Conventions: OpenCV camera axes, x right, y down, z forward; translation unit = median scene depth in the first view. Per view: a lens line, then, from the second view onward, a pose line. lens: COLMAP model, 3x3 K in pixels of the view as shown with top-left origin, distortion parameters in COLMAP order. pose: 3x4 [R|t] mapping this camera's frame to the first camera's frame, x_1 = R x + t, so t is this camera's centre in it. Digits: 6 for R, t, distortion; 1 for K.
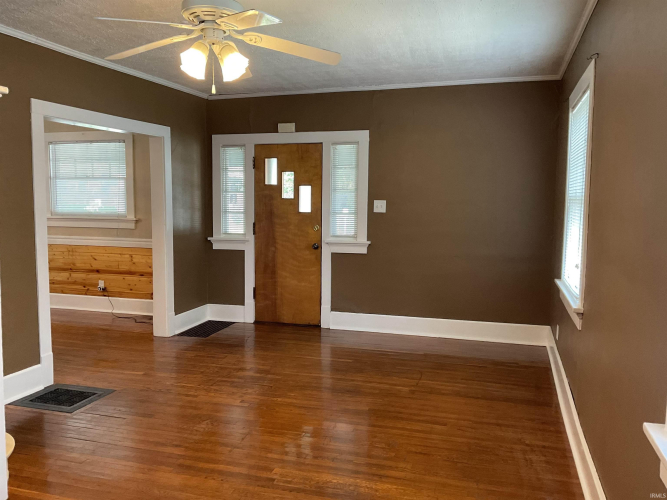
lens RADIAL K [[560.9, 0, 333.5], [0, 560.9, 250.0], [0, 0, 1]] dist [0.125734, -0.201482]
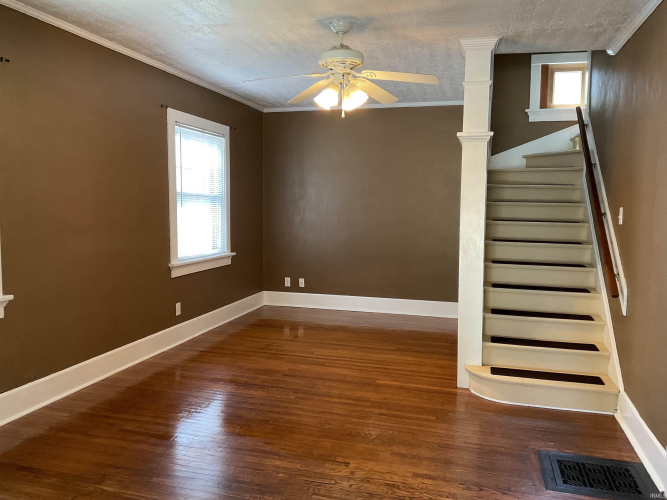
lens RADIAL K [[560.9, 0, 333.5], [0, 560.9, 250.0], [0, 0, 1]] dist [0.125734, -0.201482]
pose [[-0.999551, -0.017800, -0.024117, -0.119276], [-0.021814, 0.983789, 0.177997, -0.150567], [0.020557, 0.178443, -0.983736, 1.698894]]
